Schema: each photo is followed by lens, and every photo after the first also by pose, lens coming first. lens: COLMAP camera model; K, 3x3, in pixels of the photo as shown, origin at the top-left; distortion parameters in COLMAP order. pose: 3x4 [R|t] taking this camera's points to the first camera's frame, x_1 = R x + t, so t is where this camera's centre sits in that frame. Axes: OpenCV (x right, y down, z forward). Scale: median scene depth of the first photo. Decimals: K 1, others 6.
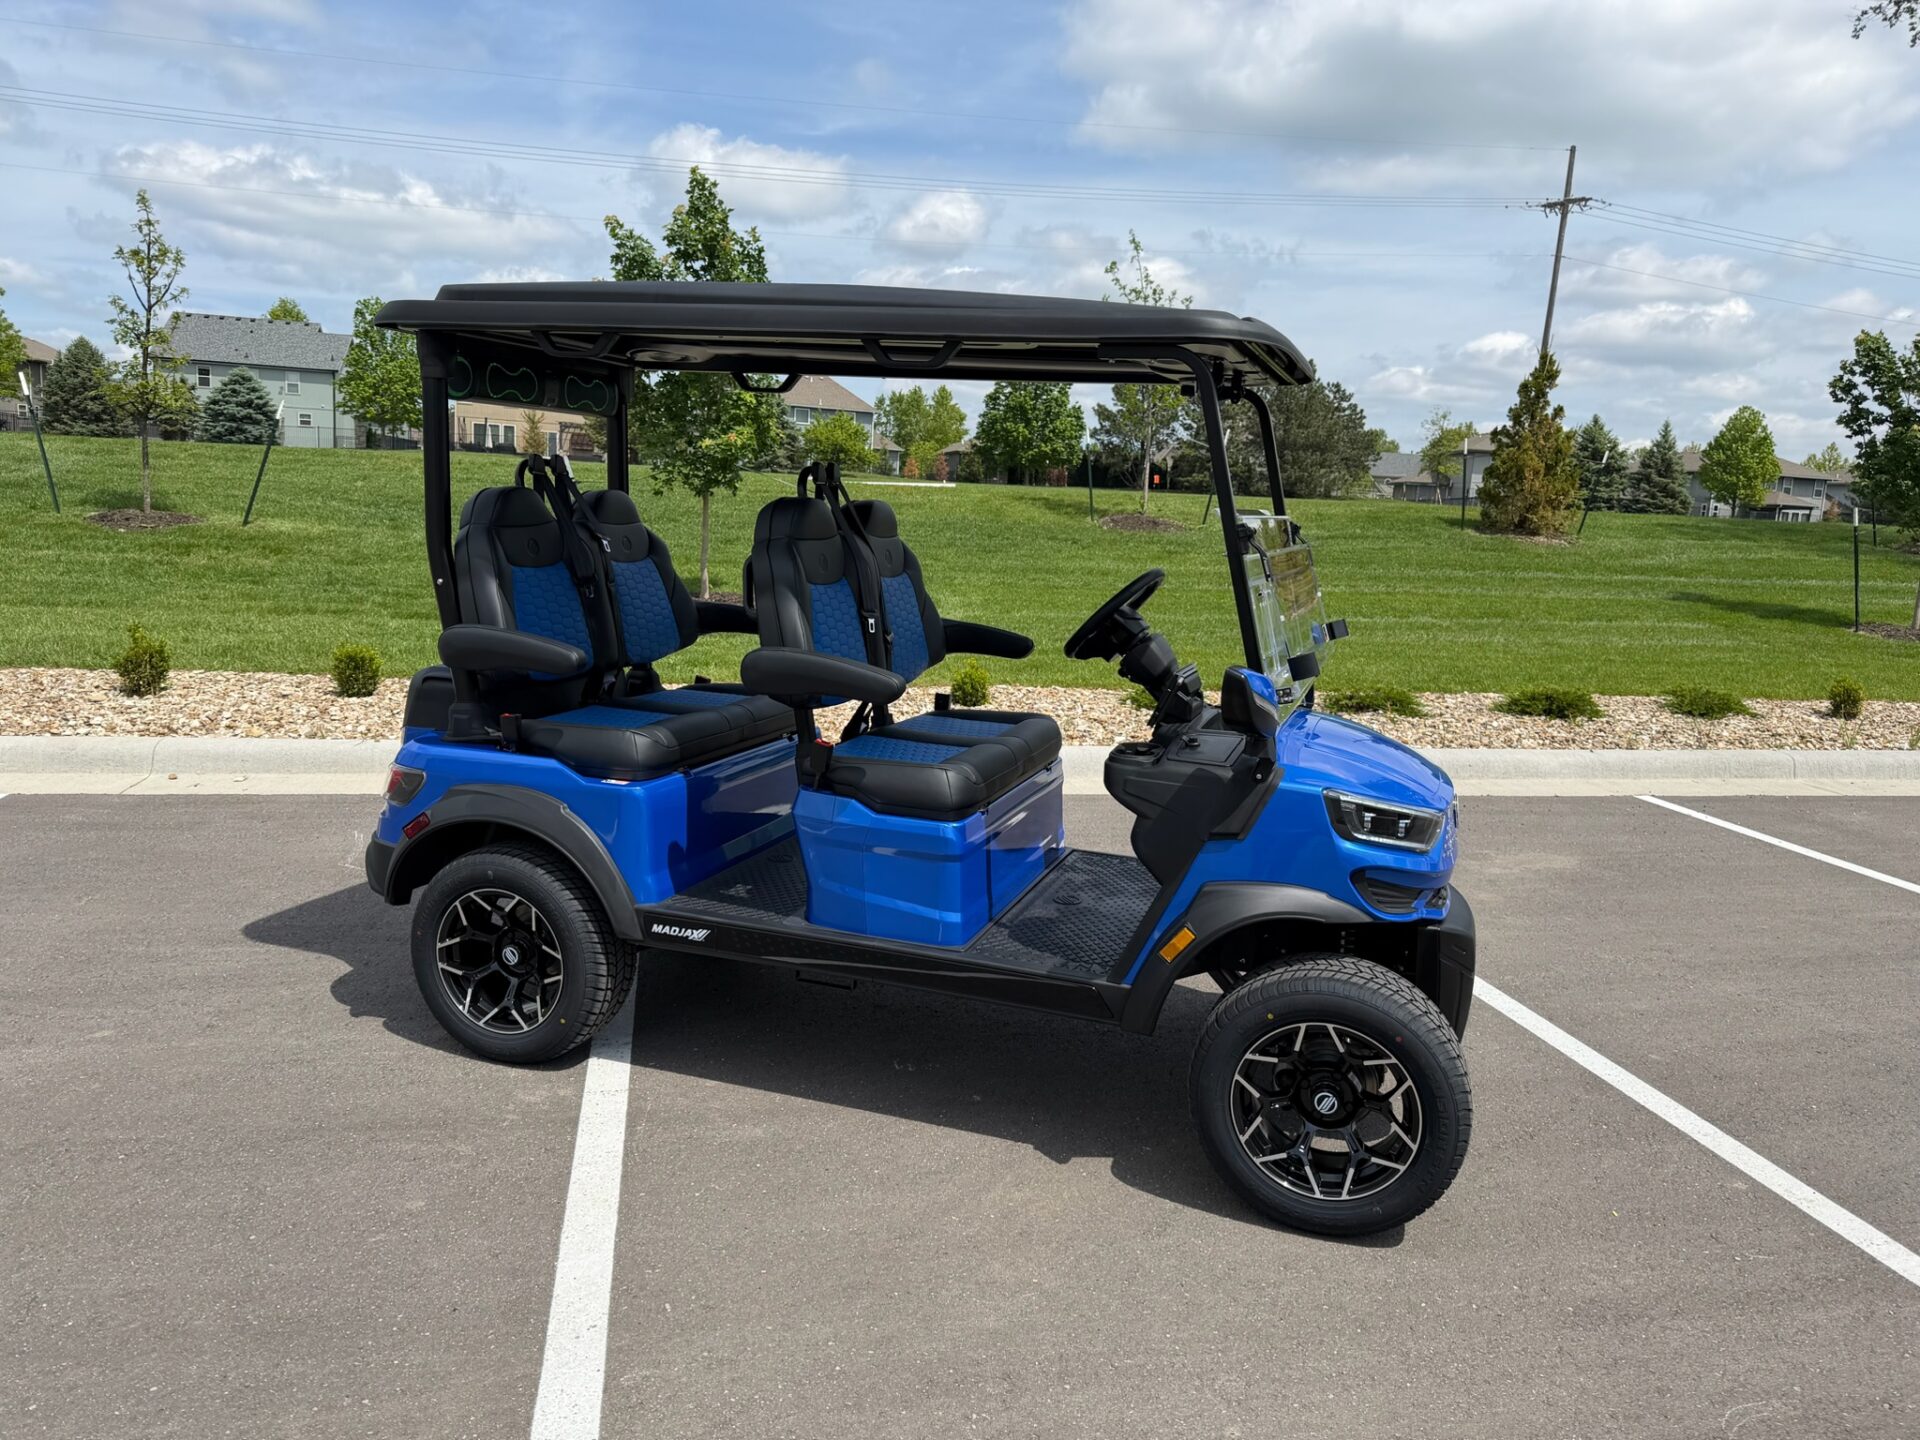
lens RADIAL K [[1354.1, 0, 962.9], [0, 1354.1, 684.3], [0, 0, 1]] dist [0.024335, -0.037086]
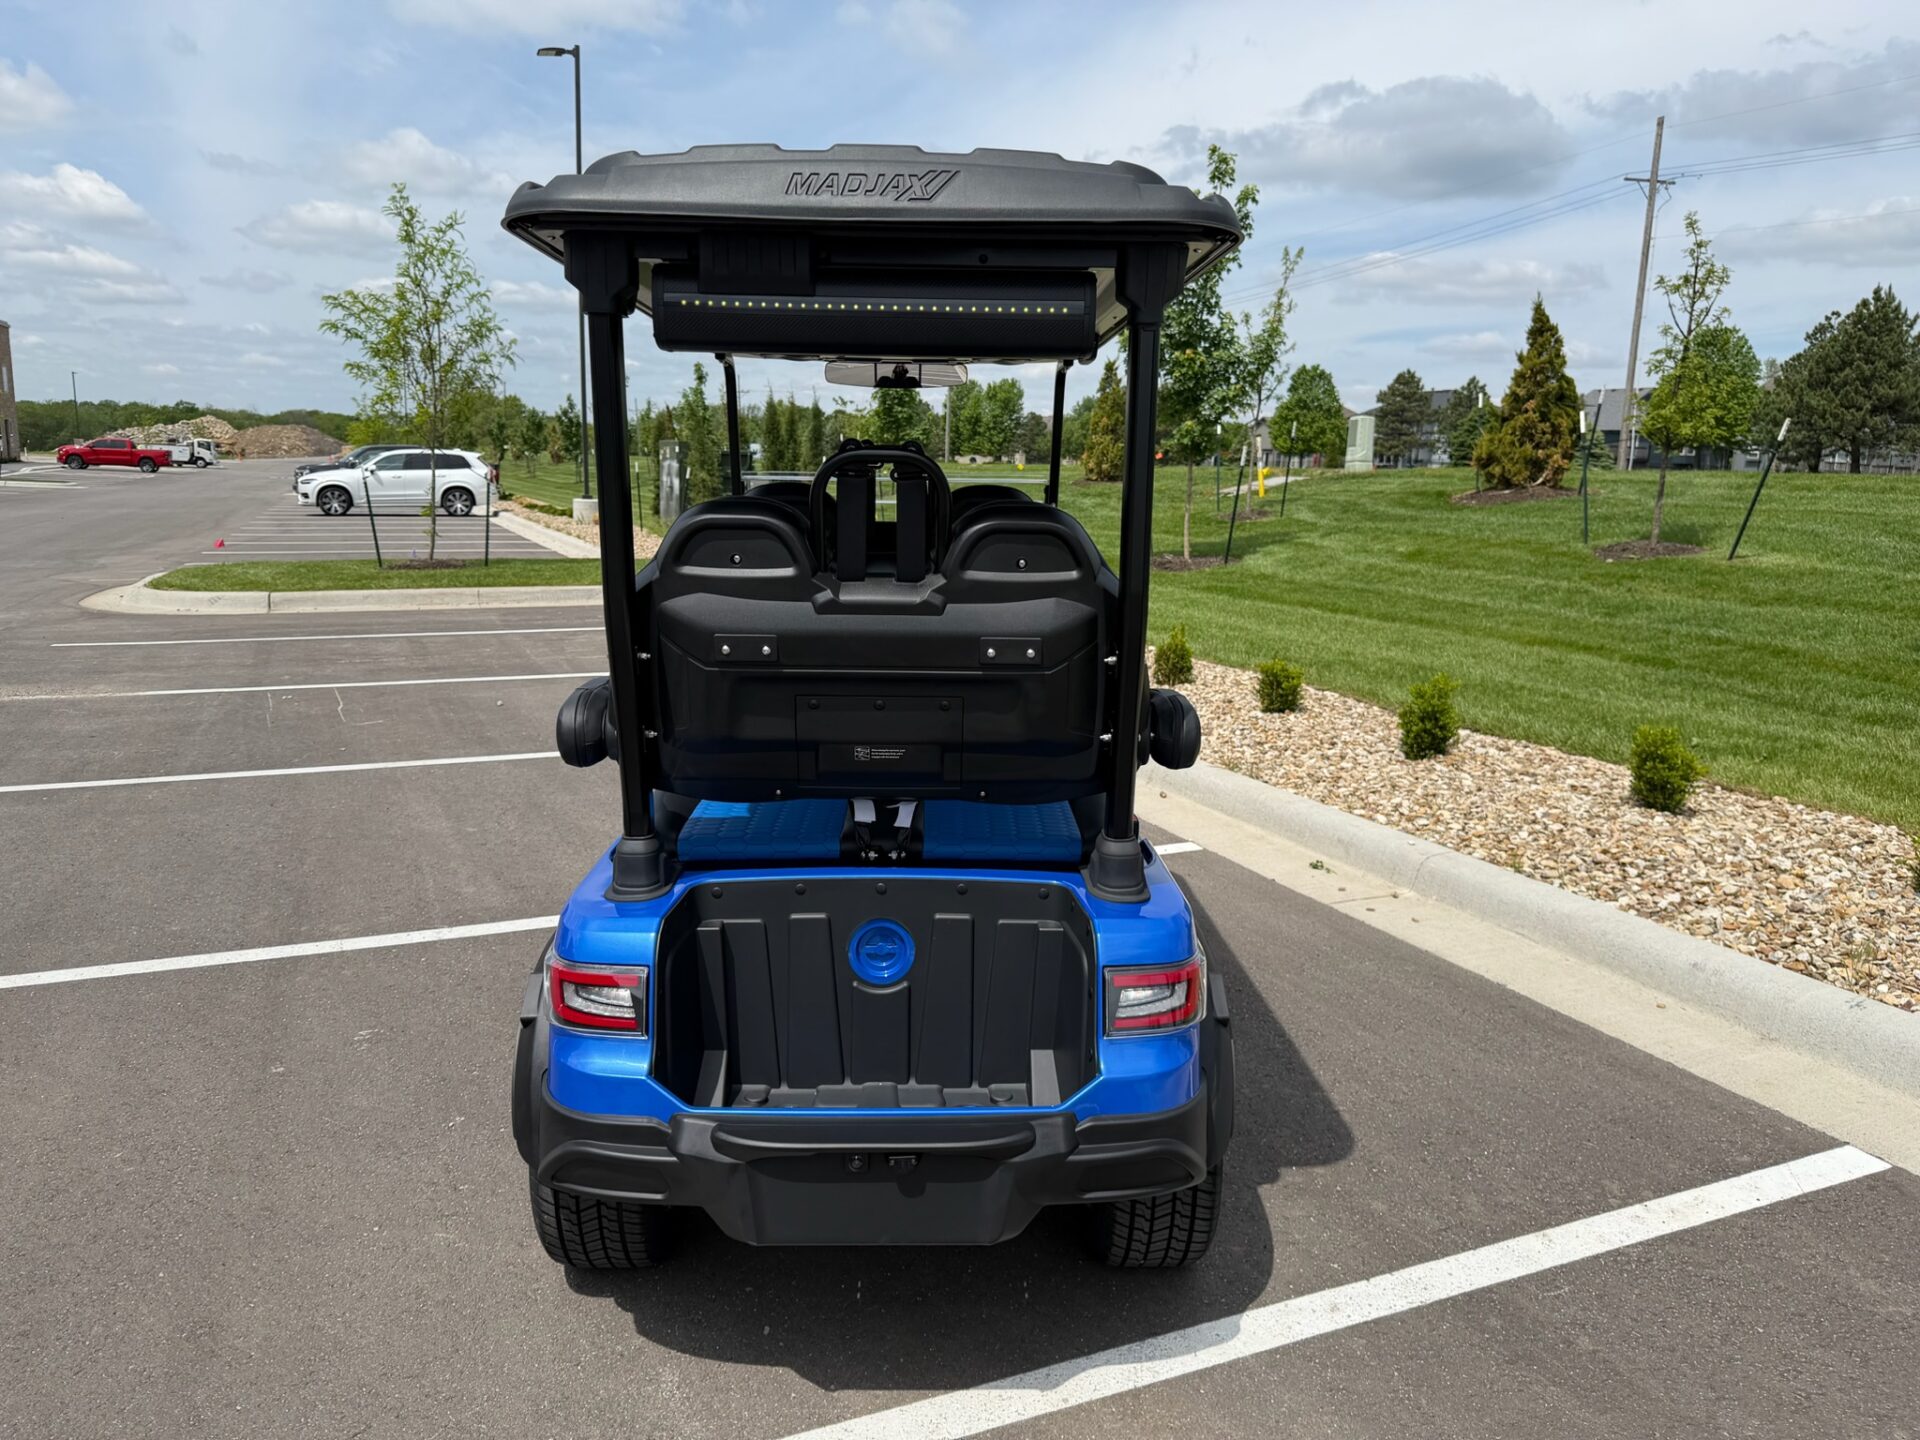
lens RADIAL K [[1354.1, 0, 958.8], [0, 1354.1, 706.3], [0, 0, 1]] dist [0.024335, -0.037086]
pose [[0.201356, 0.122073, -0.971882, 0.190273], [-0.143930, 0.985121, 0.093916, -0.022214], [0.968886, 0.120973, 0.215930, 0.223941]]
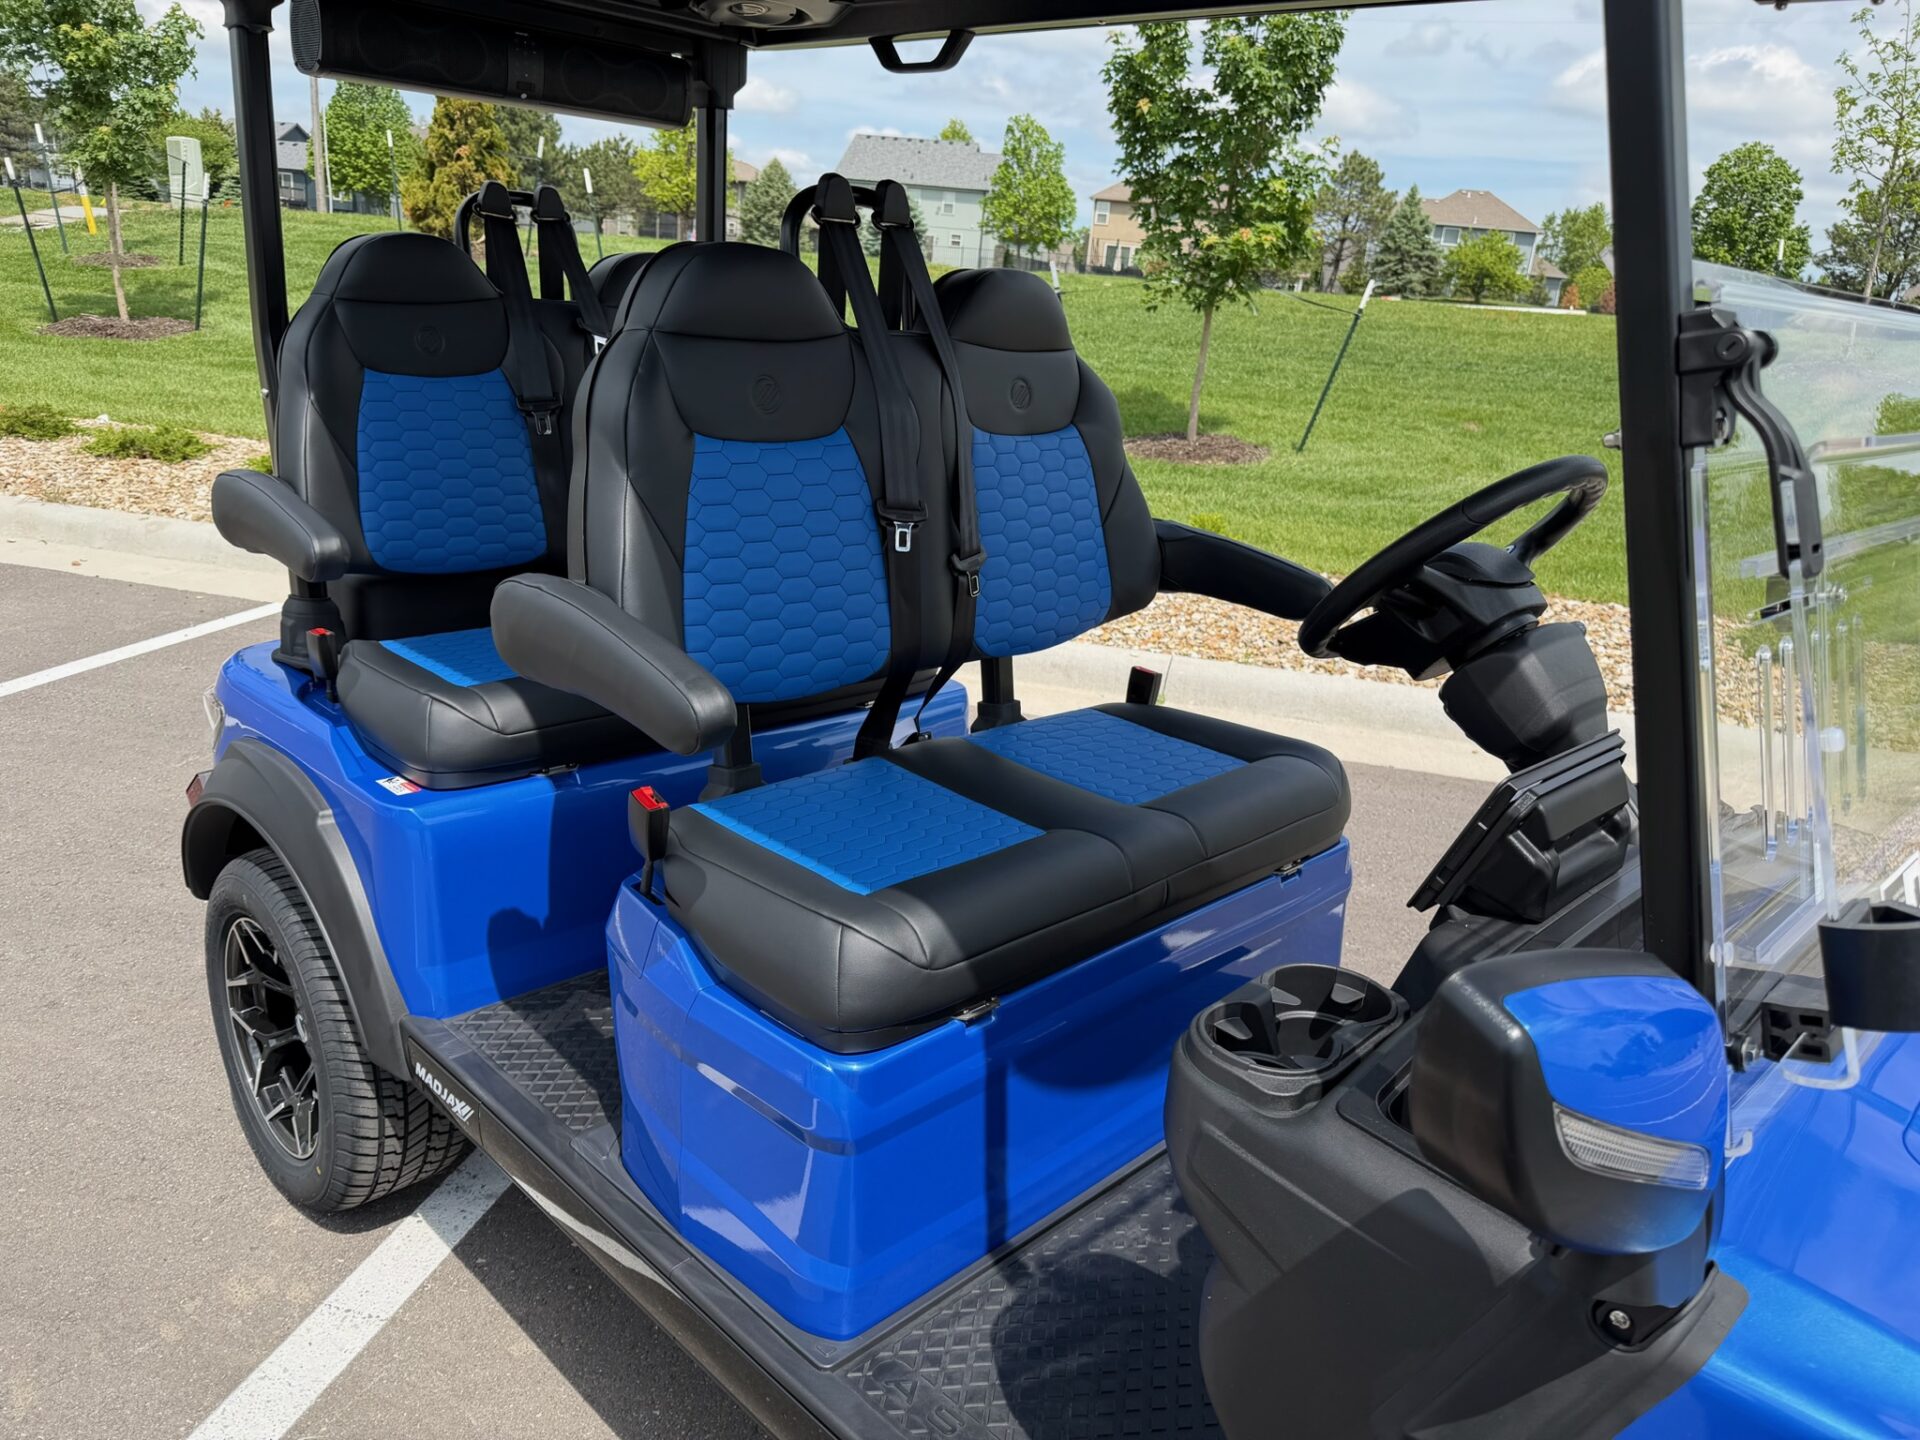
lens RADIAL K [[1354.1, 0, 960.8], [0, 1354.1, 710.4], [0, 0, 1]] dist [0.024335, -0.037086]
pose [[0.899778, 0.148912, -0.410153, 0.029673], [-0.090743, 0.983273, 0.157923, -0.011608], [0.426809, -0.104877, 0.898240, 0.110625]]
